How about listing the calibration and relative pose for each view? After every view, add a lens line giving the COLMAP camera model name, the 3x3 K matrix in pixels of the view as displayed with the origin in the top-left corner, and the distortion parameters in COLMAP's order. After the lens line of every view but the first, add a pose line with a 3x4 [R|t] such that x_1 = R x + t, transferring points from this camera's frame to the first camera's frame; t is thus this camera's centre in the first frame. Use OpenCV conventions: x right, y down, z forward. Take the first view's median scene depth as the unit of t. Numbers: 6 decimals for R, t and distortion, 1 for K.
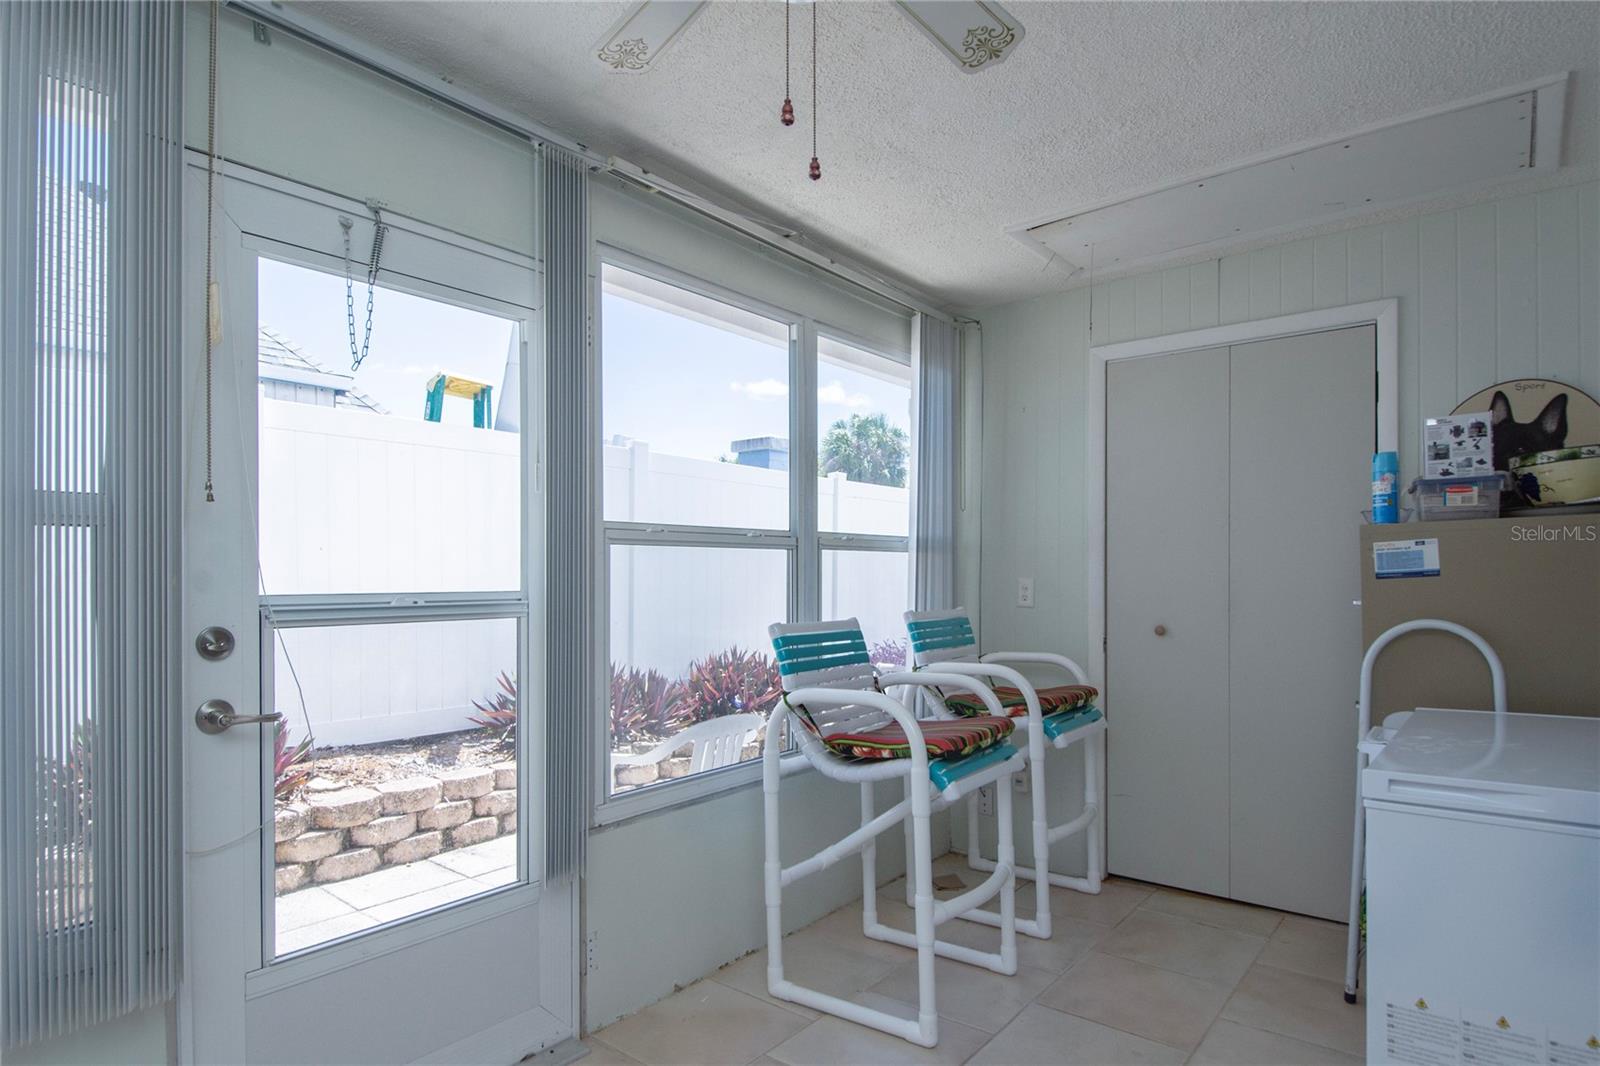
lens RADIAL K [[861.2, 0, 829.9], [0, 861.2, 575.6], [0, 0, 1]] dist [0.014393, -0.017118]
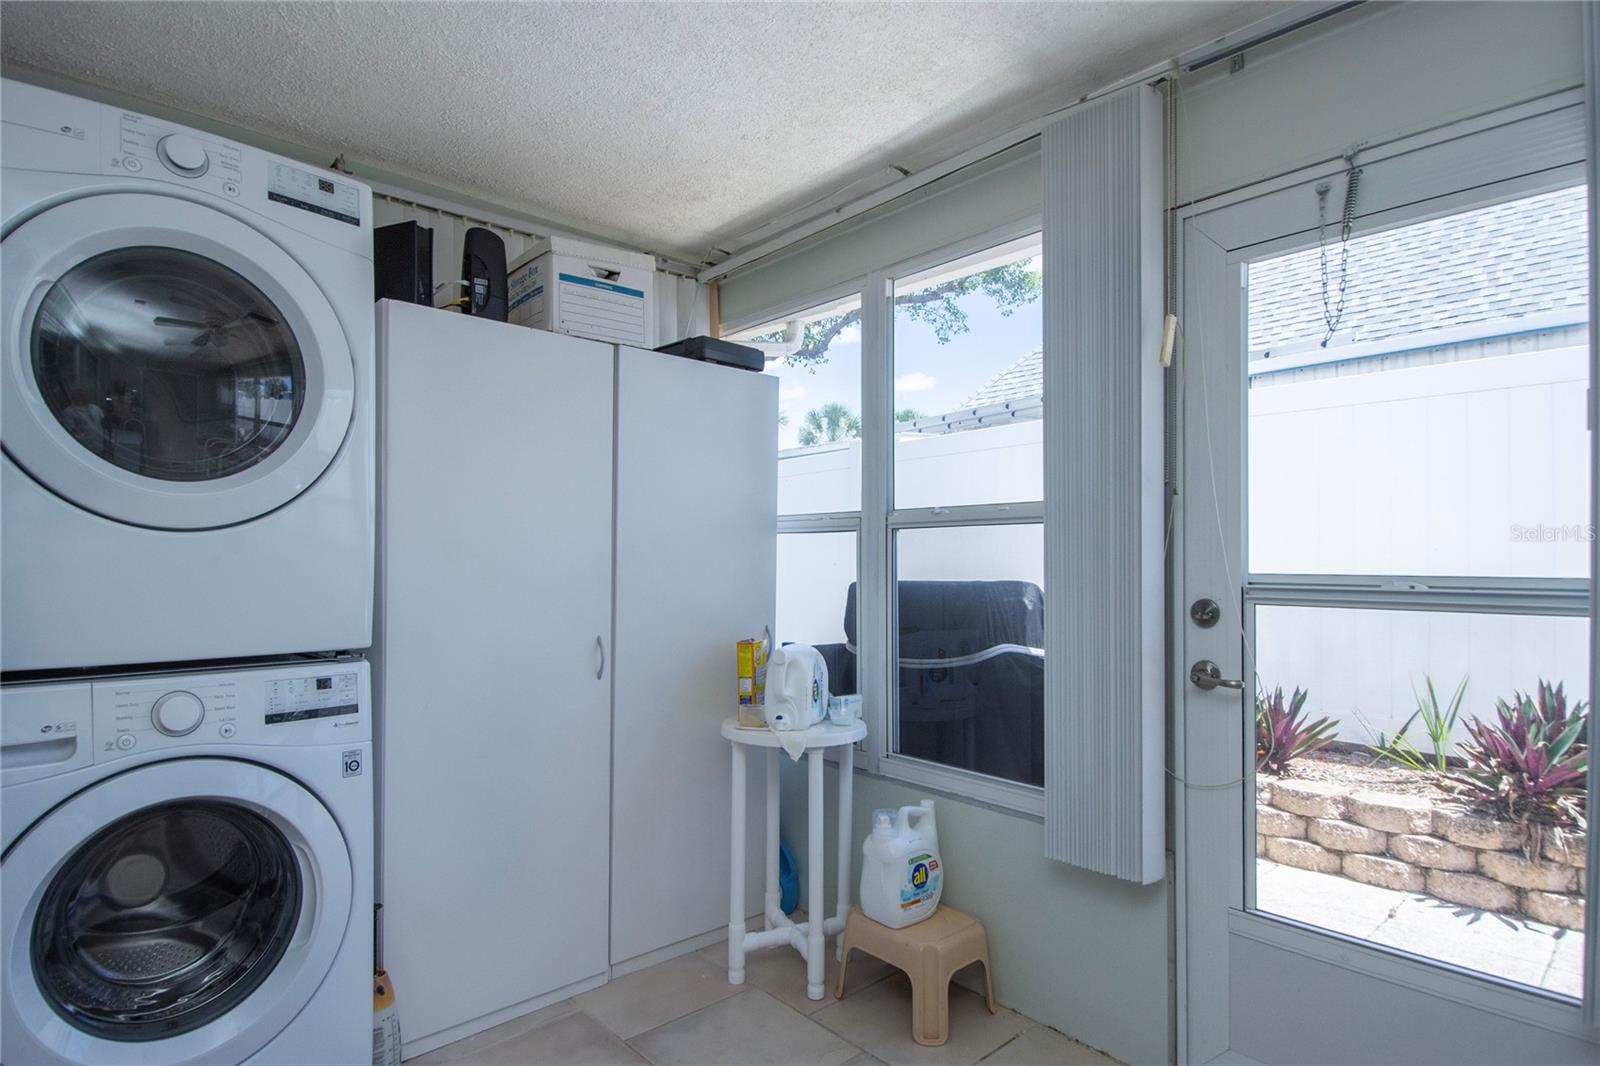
lens RADIAL K [[850.0, 0, 805.6], [0, 850.0, 556.6], [0, 0, 1]] dist [-0.004549, -0.001157]
pose [[-0.162915, 0.003988, -0.986632, 0.494573], [0.001792, 0.999991, 0.003747, -0.003629], [0.986638, -0.001157, -0.162921, 0.620106]]
